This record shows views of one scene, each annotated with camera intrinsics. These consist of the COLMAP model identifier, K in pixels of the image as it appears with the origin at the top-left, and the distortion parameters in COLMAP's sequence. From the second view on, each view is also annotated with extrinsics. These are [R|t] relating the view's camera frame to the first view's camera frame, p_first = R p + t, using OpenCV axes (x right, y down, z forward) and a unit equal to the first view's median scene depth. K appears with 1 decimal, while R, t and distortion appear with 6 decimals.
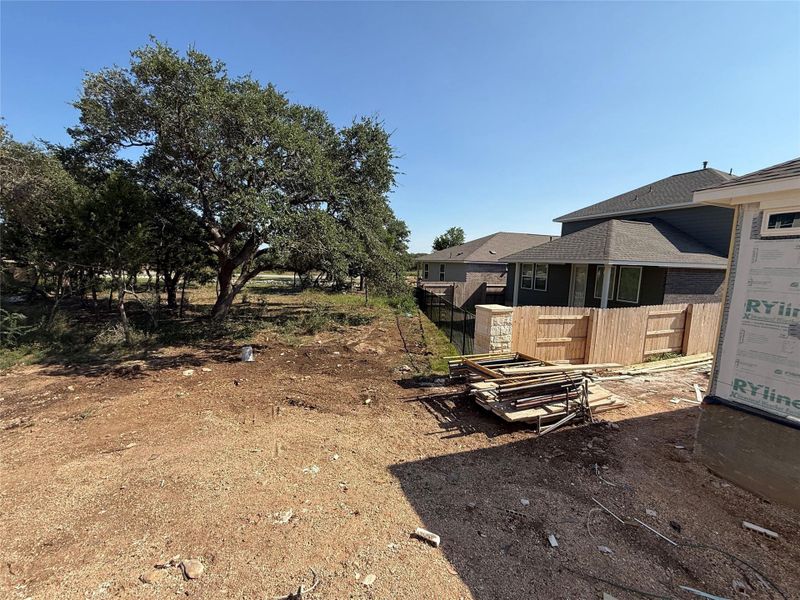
lens RADIAL K [[320.2, 0, 398.5], [0, 320.2, 299.6], [0, 0, 1]] dist [0.001263, -0.000101]
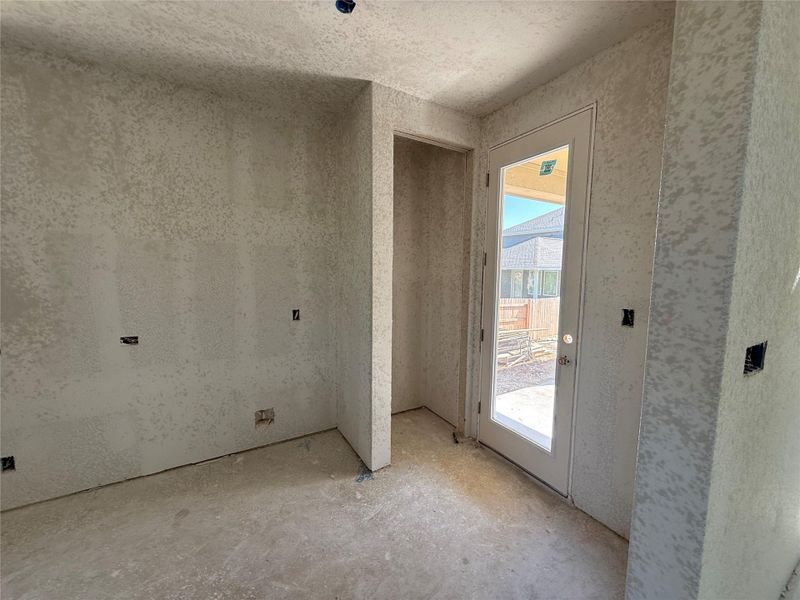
lens RADIAL K [[320.2, 0, 398.5], [0, 320.2, 299.6], [0, 0, 1]] dist [0.001263, -0.000101]
pose [[0.984645, -0.042085, 0.169421, -0.239027], [0.044612, 0.998942, -0.011132, 0.017296], [-0.168773, 0.018519, 0.985481, -0.358572]]
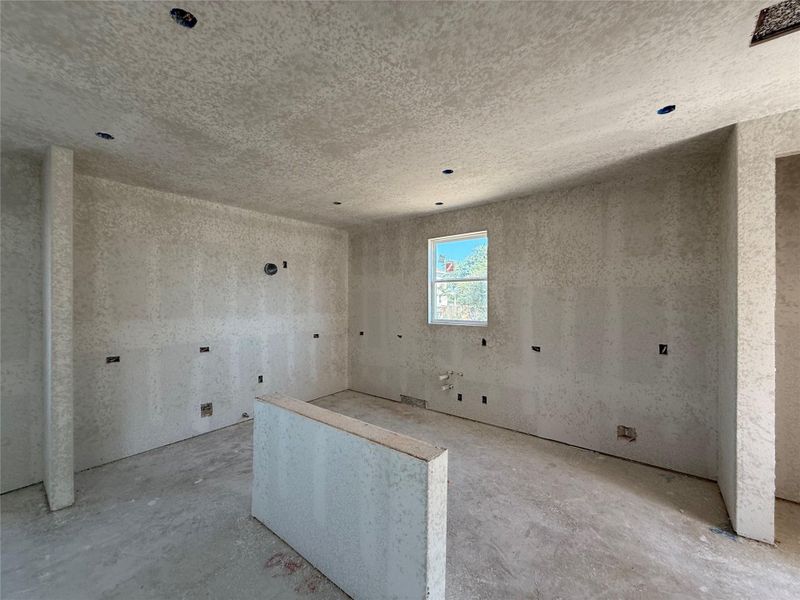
lens RADIAL K [[320.2, 0, 398.5], [0, 320.2, 299.6], [0, 0, 1]] dist [0.001263, -0.000101]
pose [[0.522096, -0.031492, -0.852305, -0.158850], [-0.077486, 0.993434, -0.084172, 0.021420], [0.849360, 0.109988, 0.516228, -0.432975]]
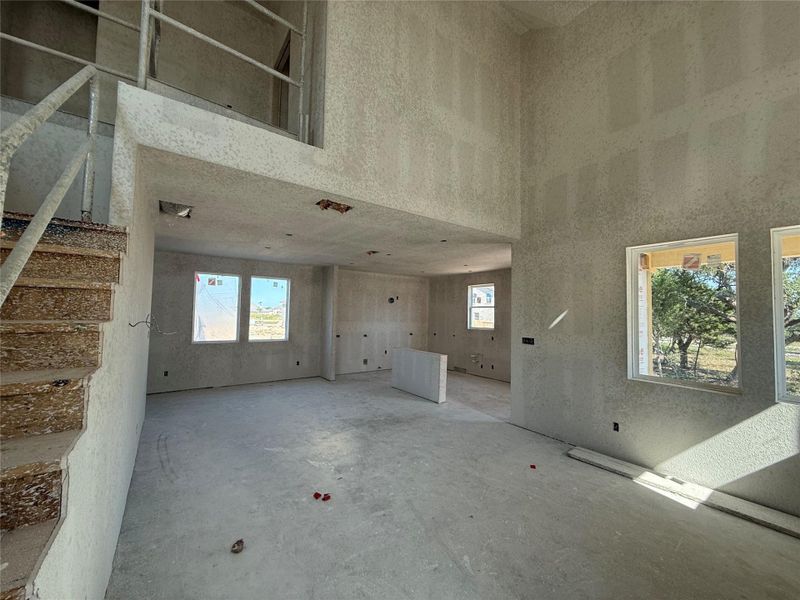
lens RADIAL K [[320.2, 0, 398.5], [0, 320.2, 299.6], [0, 0, 1]] dist [0.001263, -0.000101]
pose [[0.271737, -0.069927, -0.959828, 0.253277], [-0.120546, 0.987028, -0.106036, 0.048846], [0.954792, 0.144518, 0.259783, -0.574363]]
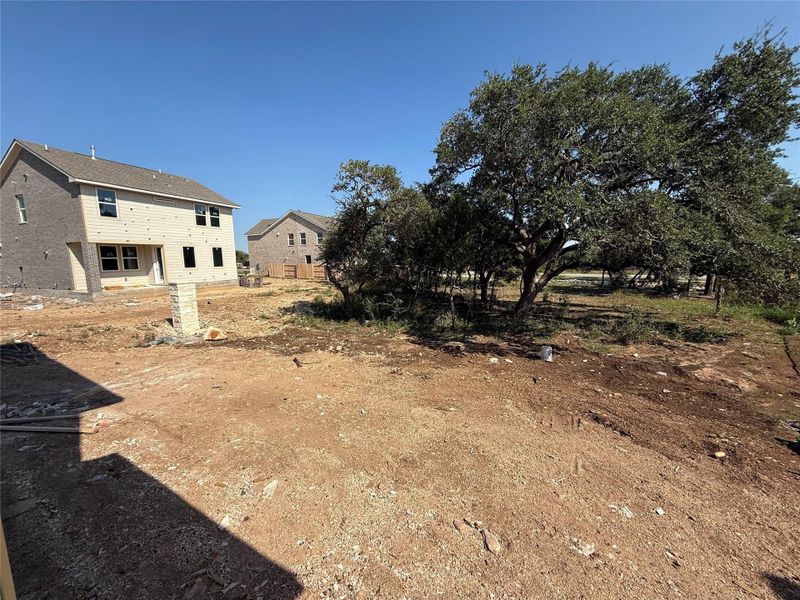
lens RADIAL K [[320.2, 0, 398.5], [0, 320.2, 299.6], [0, 0, 1]] dist [0.001263, -0.000101]
pose [[0.641640, 0.057383, -0.764857, -0.018846], [-0.056109, 0.998037, 0.027806, 0.002656], [0.764951, 0.025074, 0.643600, 0.012712]]
